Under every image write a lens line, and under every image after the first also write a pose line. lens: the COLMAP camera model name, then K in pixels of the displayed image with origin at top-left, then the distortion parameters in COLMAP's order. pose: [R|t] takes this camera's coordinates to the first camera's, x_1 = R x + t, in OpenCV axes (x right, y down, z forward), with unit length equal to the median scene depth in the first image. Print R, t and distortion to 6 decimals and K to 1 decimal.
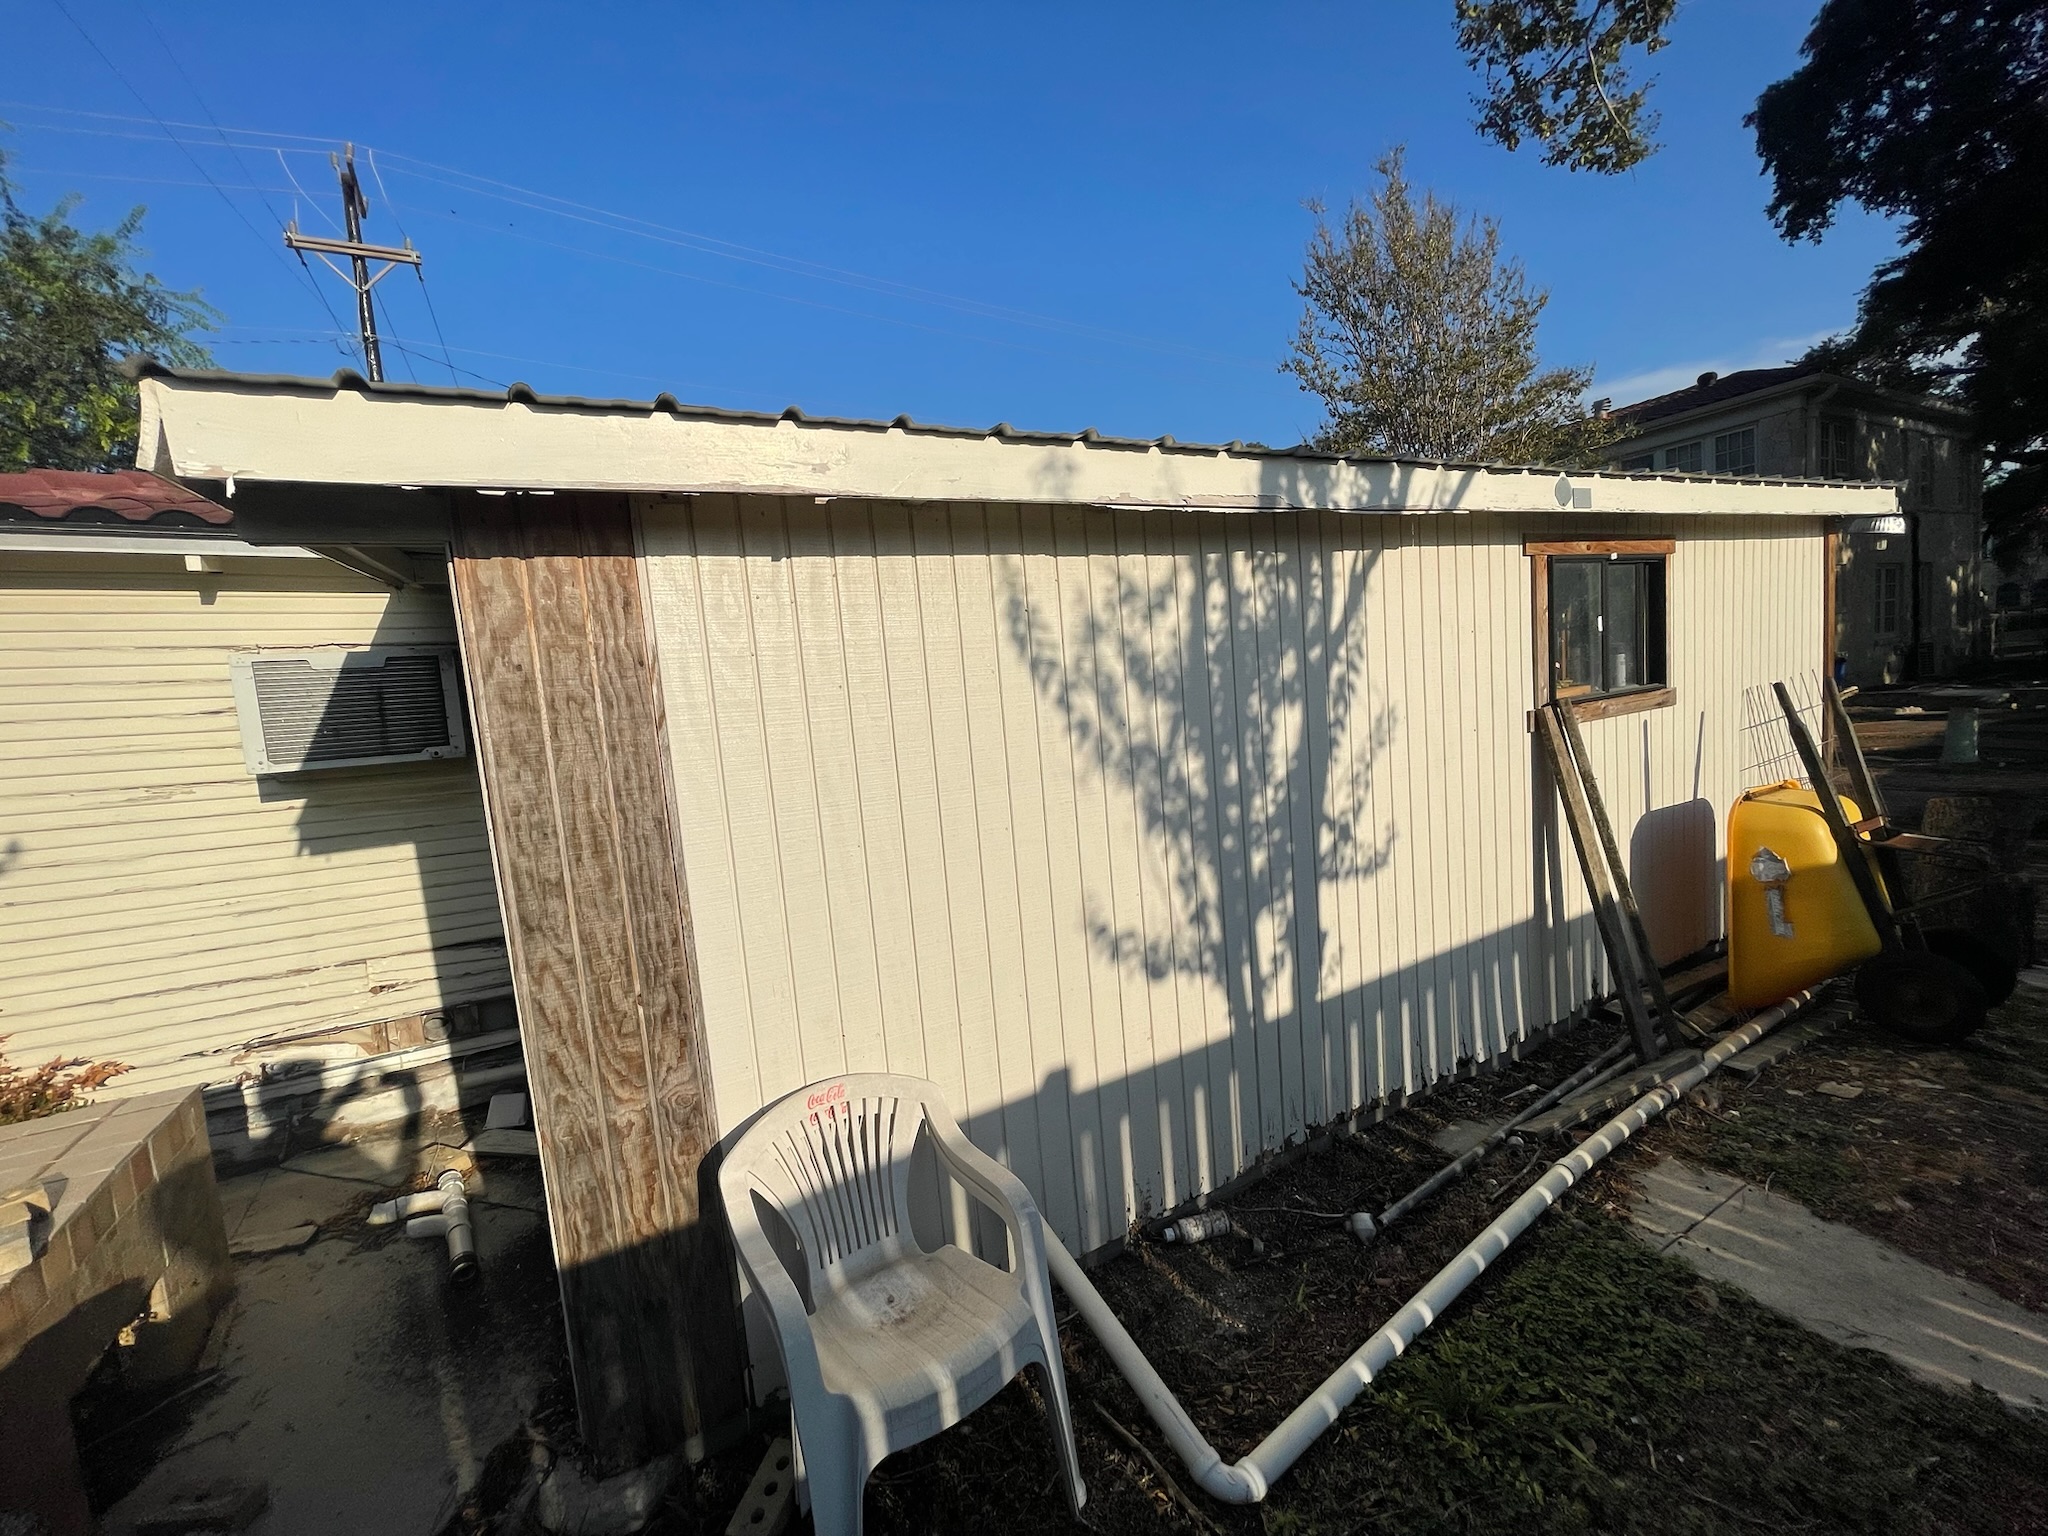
lens RADIAL K [[823.2, 0, 1018.1], [0, 823.2, 768.0], [0, 0, 1]] dist [0.016886, -0.000543]
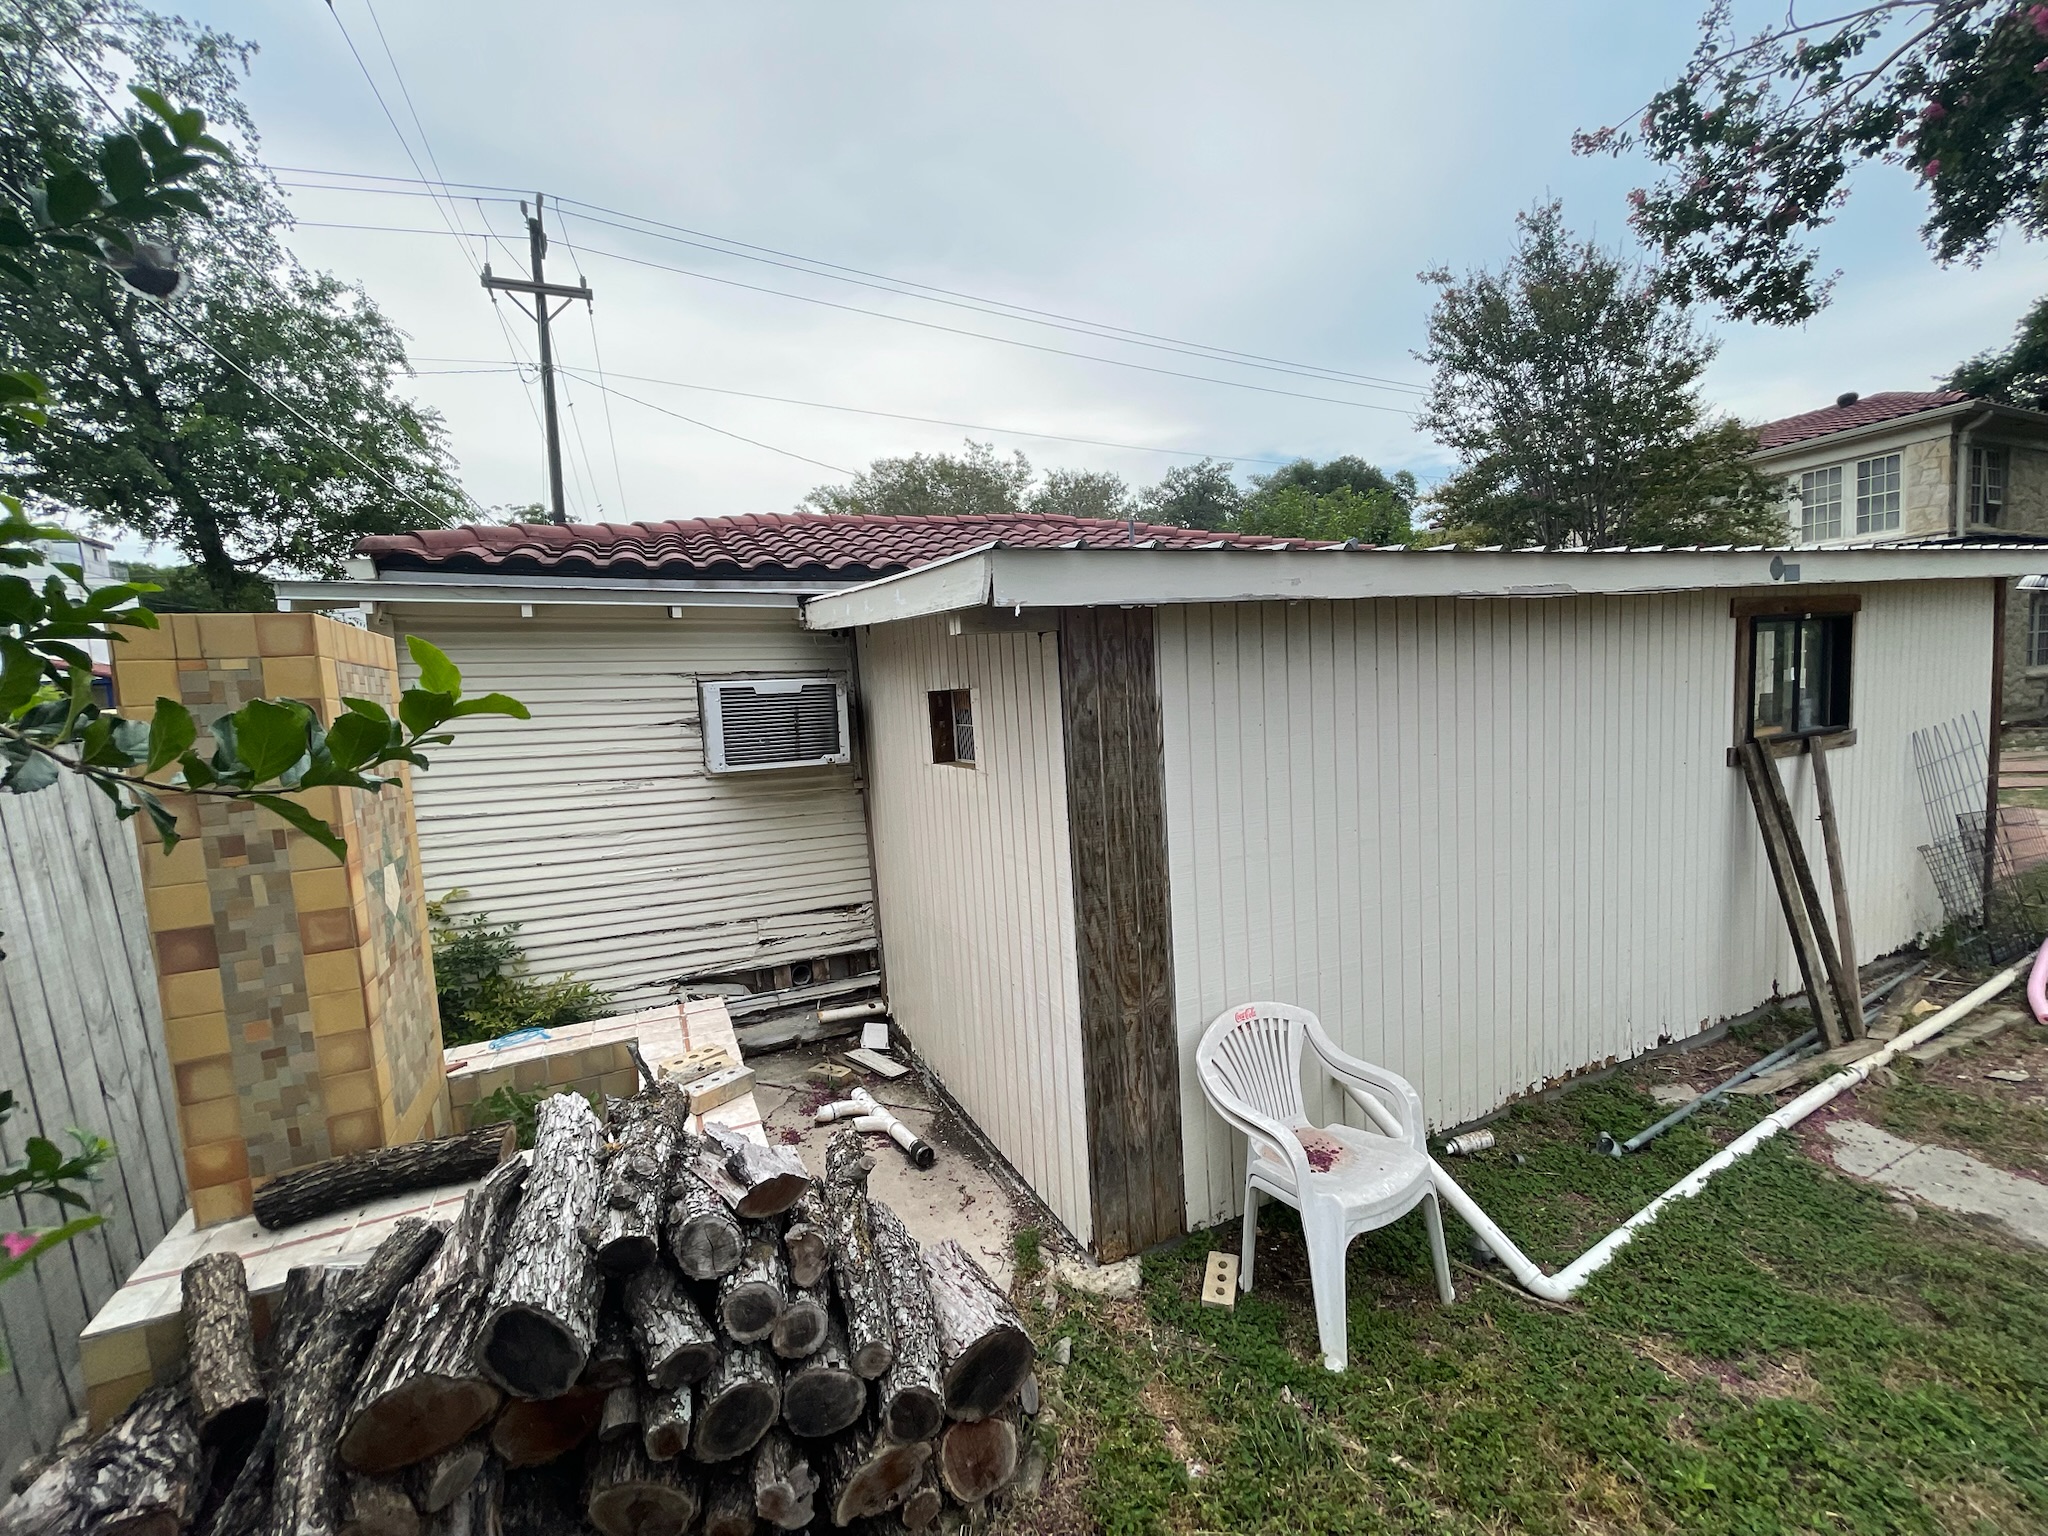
lens RADIAL K [[823.2, 0, 1032.5], [0, 823.2, 776.7], [0, 0, 1]] dist [0.016886, -0.000543]
pose [[0.997446, 0.027648, -0.065858, -0.352845], [-0.027683, 0.999617, 0.000367, -0.000414], [0.065843, 0.001457, 0.997829, -0.297587]]
